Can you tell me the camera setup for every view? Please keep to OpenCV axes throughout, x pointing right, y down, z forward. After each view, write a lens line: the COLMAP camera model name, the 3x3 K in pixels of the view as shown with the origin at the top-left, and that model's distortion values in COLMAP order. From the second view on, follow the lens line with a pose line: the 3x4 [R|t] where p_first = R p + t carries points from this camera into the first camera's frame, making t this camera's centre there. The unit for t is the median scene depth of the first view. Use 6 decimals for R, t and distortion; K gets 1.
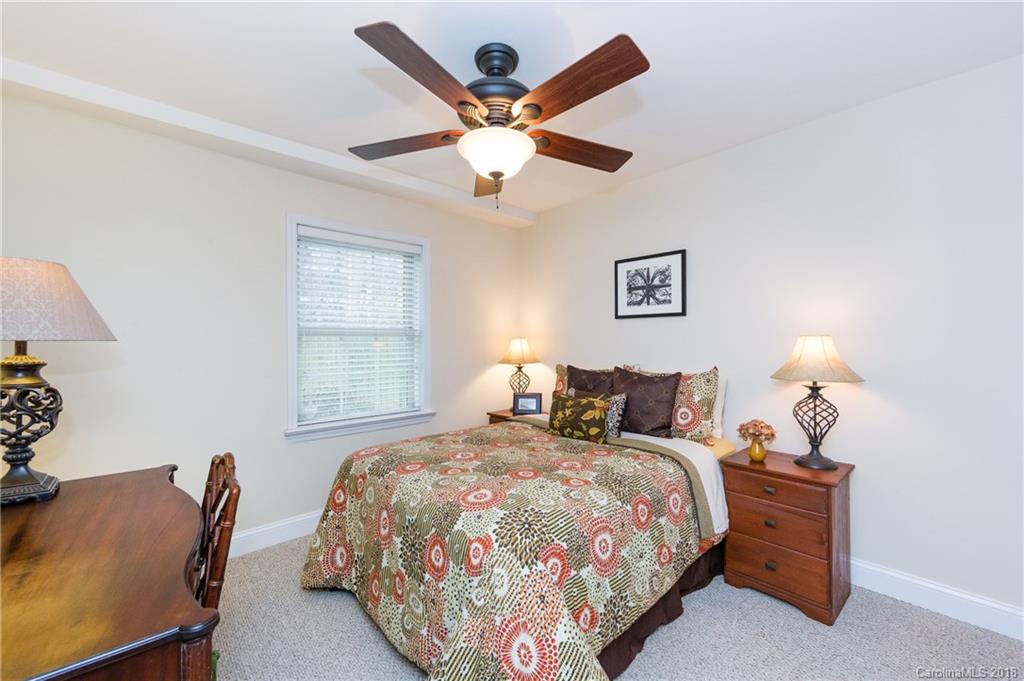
lens RADIAL K [[406.4, 0, 513.8], [0, 406.4, 340.3], [0, 0, 1]] dist [-0.003593, 0.000093]
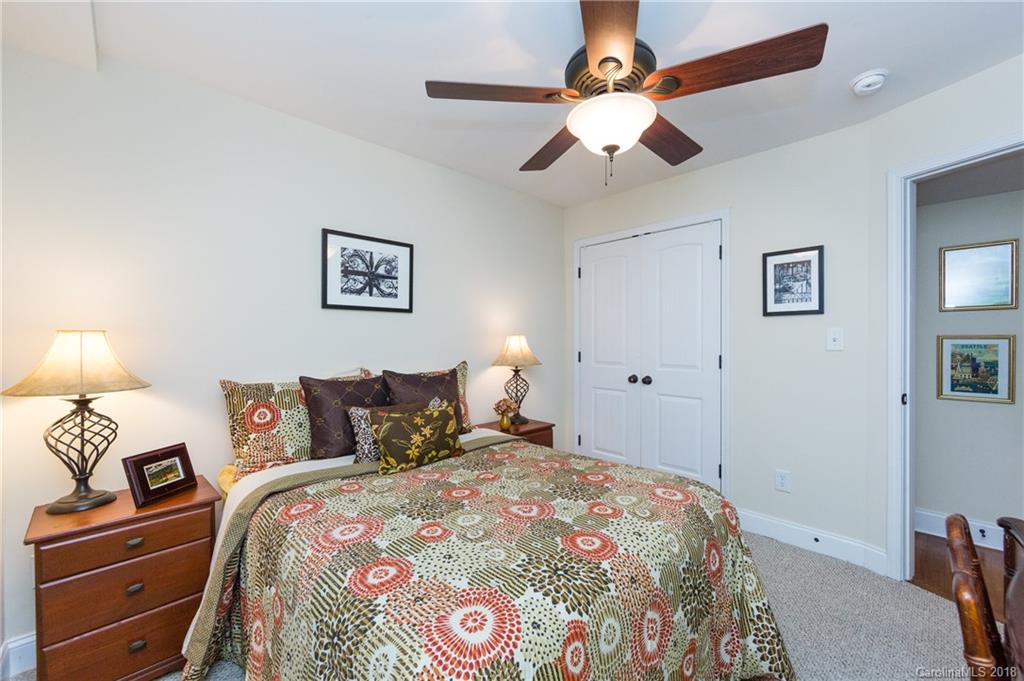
lens RADIAL K [[406.4, 0, 545.8], [0, 406.4, 340.7], [0, 0, 1]] dist [-0.003593, 0.000093]
pose [[-0.053939, 0.002663, 0.998541, -0.543841], [0.003240, 0.999992, -0.002491, 0.009228], [-0.998539, 0.003100, -0.053947, 0.703461]]
